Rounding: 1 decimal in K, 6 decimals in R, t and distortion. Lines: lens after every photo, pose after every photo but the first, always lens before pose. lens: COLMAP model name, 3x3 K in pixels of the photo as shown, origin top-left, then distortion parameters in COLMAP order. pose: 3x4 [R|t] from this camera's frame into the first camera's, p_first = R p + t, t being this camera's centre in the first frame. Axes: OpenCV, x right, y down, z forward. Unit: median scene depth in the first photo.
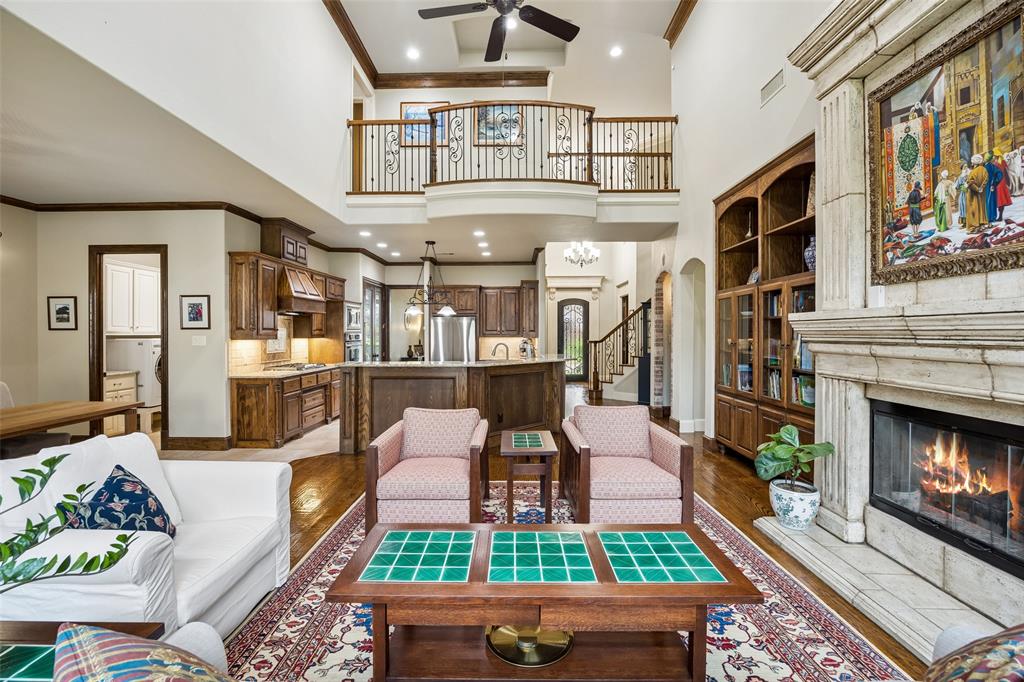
lens RADIAL K [[434.1, 0, 505.6], [0, 434.1, 335.0], [0, 0, 1]] dist [-0.020389, 0.001267]
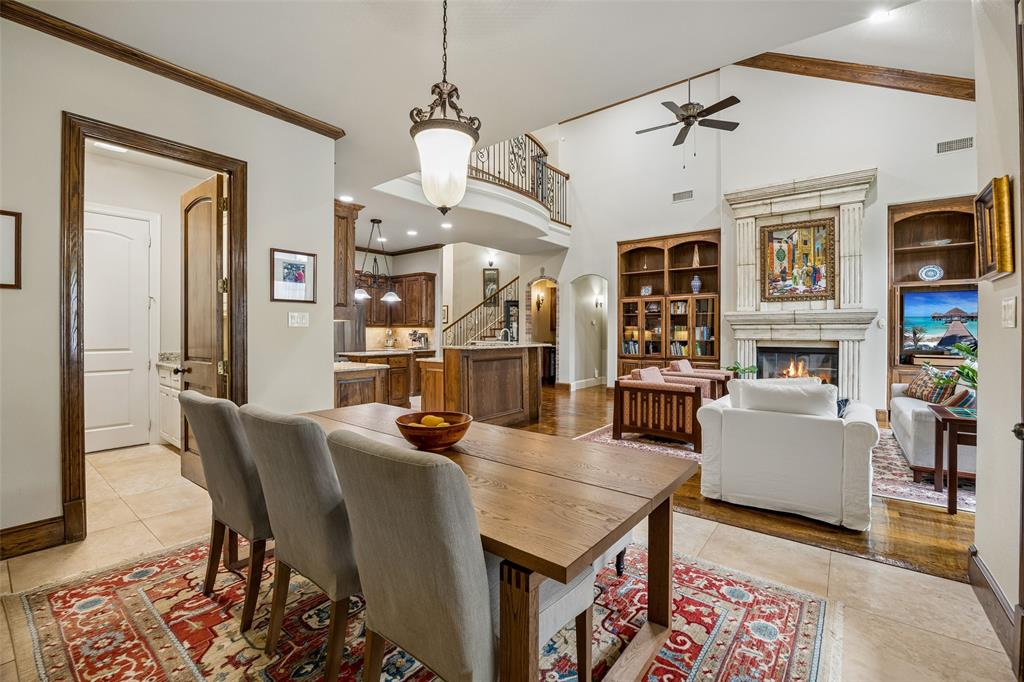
lens RADIAL K [[434.1, 0, 510.5], [0, 434.1, 334.0], [0, 0, 1]] dist [-0.020389, 0.001267]
pose [[0.602041, -0.001142, 0.798464, -2.280429], [0.002330, 0.999997, -0.000327, 0.078483], [-0.798462, 0.002057, 0.602042, 0.707125]]
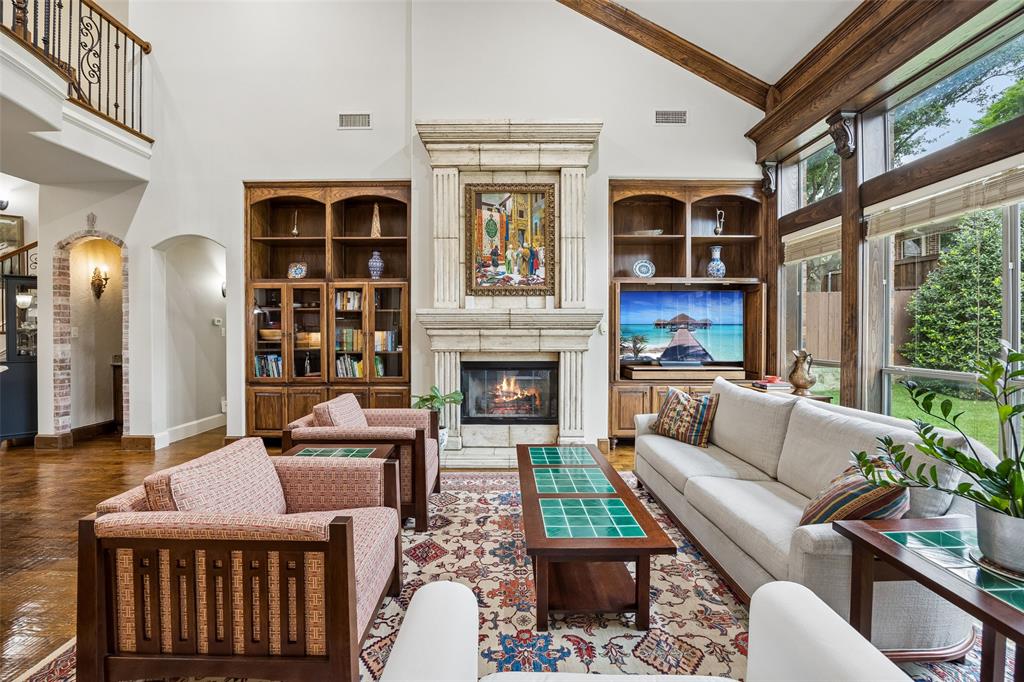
lens RADIAL K [[434.1, 0, 508.4], [0, 434.1, 335.3], [0, 0, 1]] dist [-0.020389, 0.001267]
pose [[-0.015023, -0.008933, 0.999847, -0.978667], [0.005758, 0.999943, 0.009020, 0.032541], [-0.999871, 0.005893, -0.014971, 0.936581]]
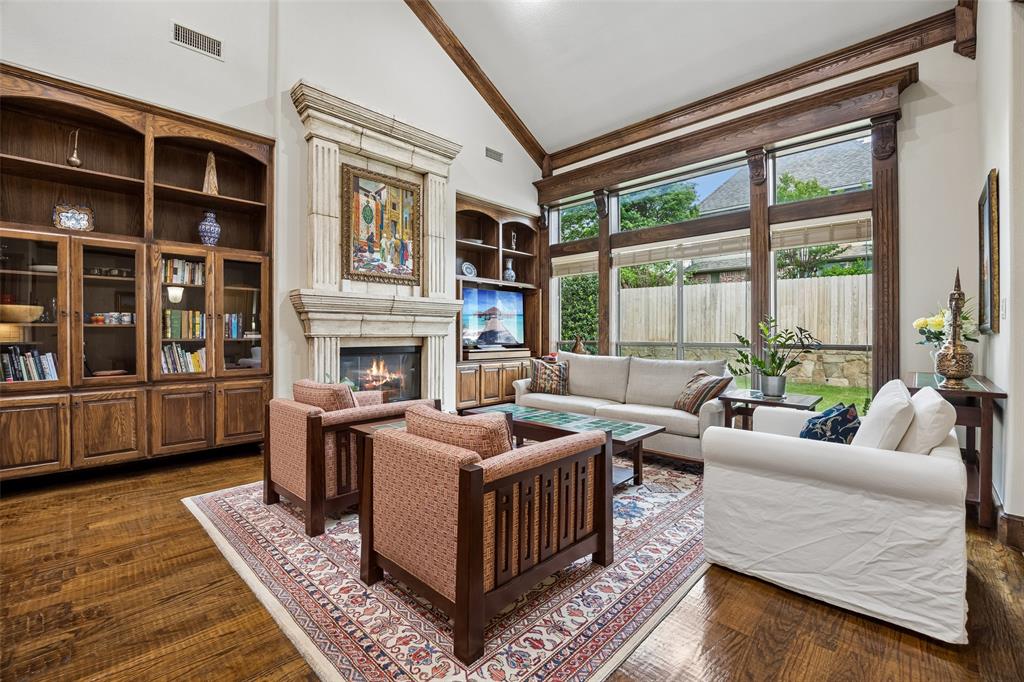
lens RADIAL K [[434.1, 0, 506.8], [0, 434.1, 335.0], [0, 0, 1]] dist [-0.020389, 0.001267]
pose [[-0.726419, -0.003145, 0.687245, -0.828874], [0.002785, 0.999968, 0.007520, 0.099466], [-0.687247, 0.007376, -0.726386, 1.947011]]
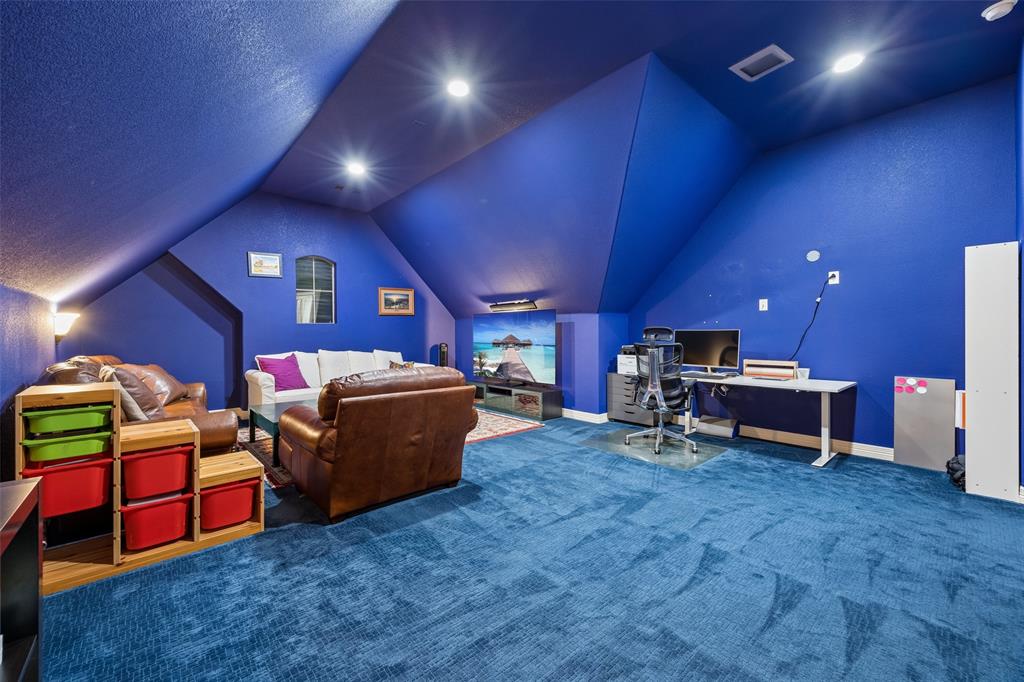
lens RADIAL K [[405.1, 0, 506.7], [0, 405.1, 337.6], [0, 0, 1]] dist [0.002548, -0.000068]
pose [[0.739577, -0.003164, 0.673065, -0.465195], [-0.002001, 0.999974, 0.006900, -0.036481], [-0.673069, -0.006450, 0.739551, -1.244786]]
